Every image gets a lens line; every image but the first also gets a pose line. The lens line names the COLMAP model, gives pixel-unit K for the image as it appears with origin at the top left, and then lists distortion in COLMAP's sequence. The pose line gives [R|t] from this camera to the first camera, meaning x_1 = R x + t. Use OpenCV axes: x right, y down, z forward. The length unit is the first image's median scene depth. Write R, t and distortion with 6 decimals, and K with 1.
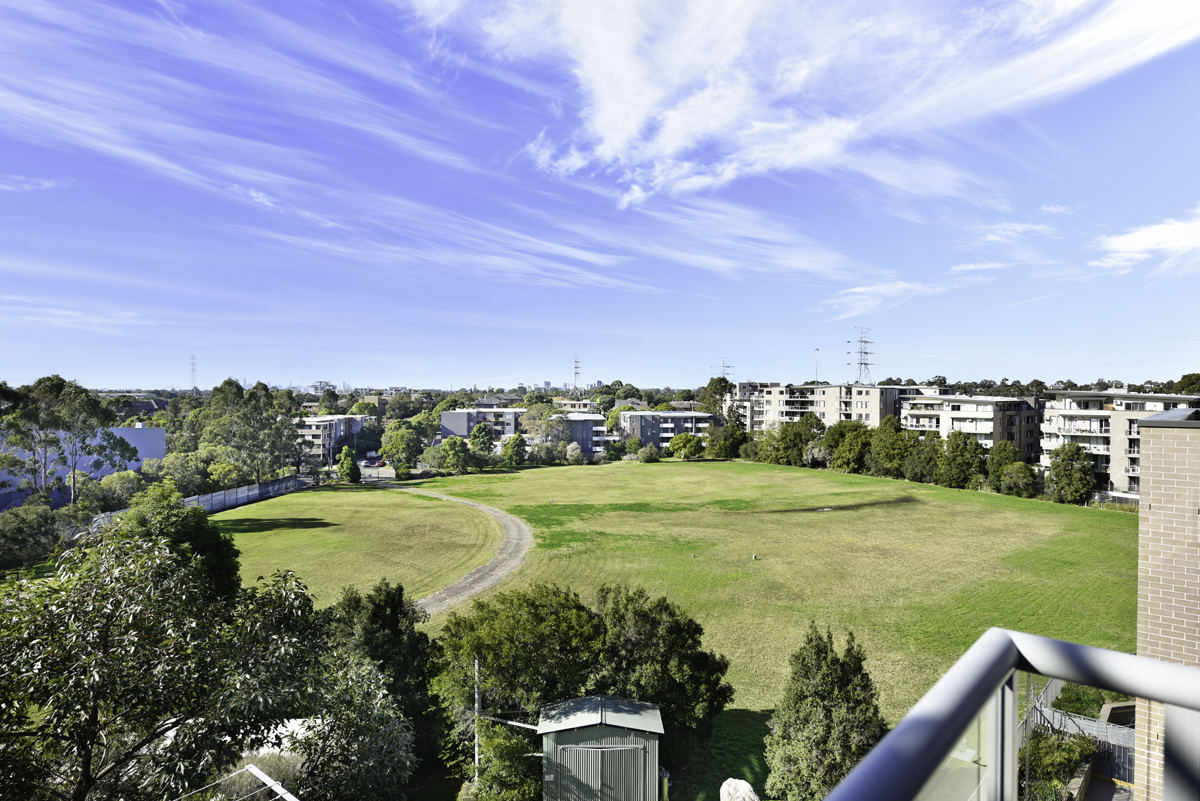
lens RADIAL K [[759.9, 0, 612.4], [0, 759.9, 407.4], [0, 0, 1]] dist [-0.029867, 0.000223]
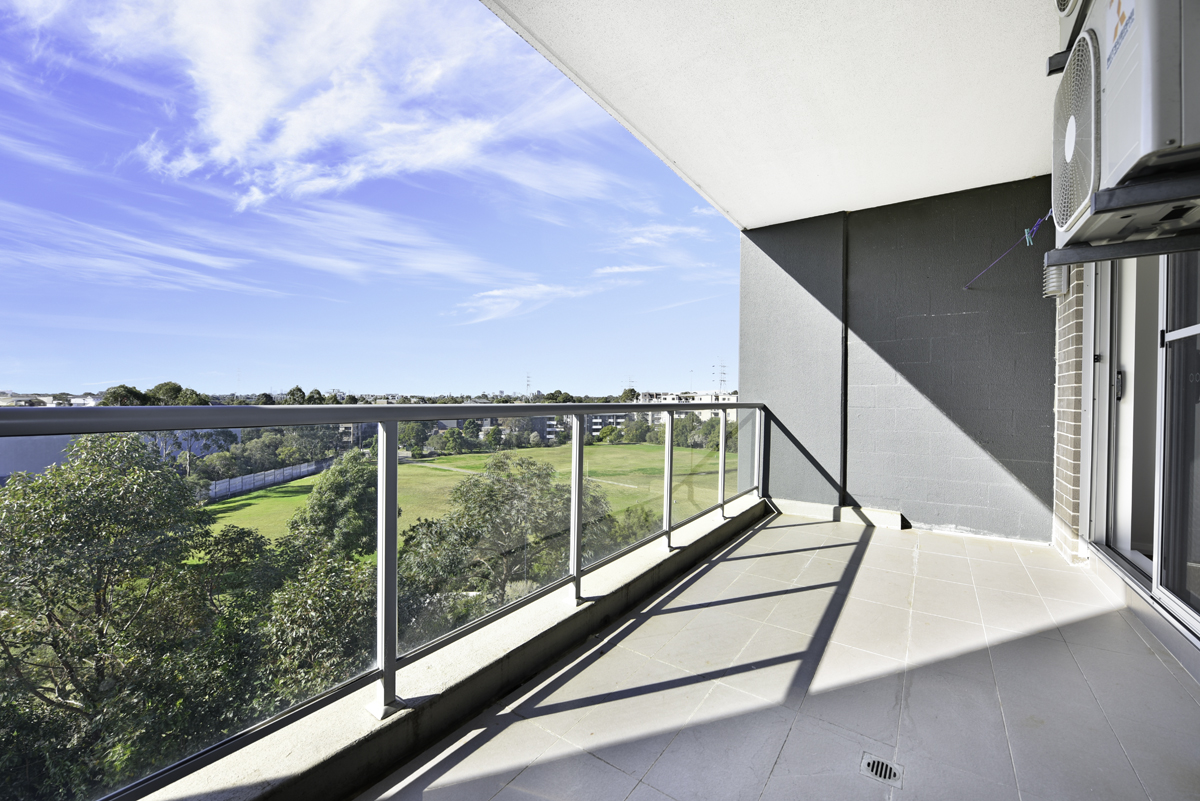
lens RADIAL K [[474.2, 0, 601.6], [0, 474.2, 405.8], [0, 0, 1]] dist [-0.012358, -0.000714]
pose [[0.999782, -0.001676, -0.020817, 0.487997], [0.001590, 0.999990, -0.004124, -0.004592], [0.020824, 0.004090, 0.999775, 0.392284]]
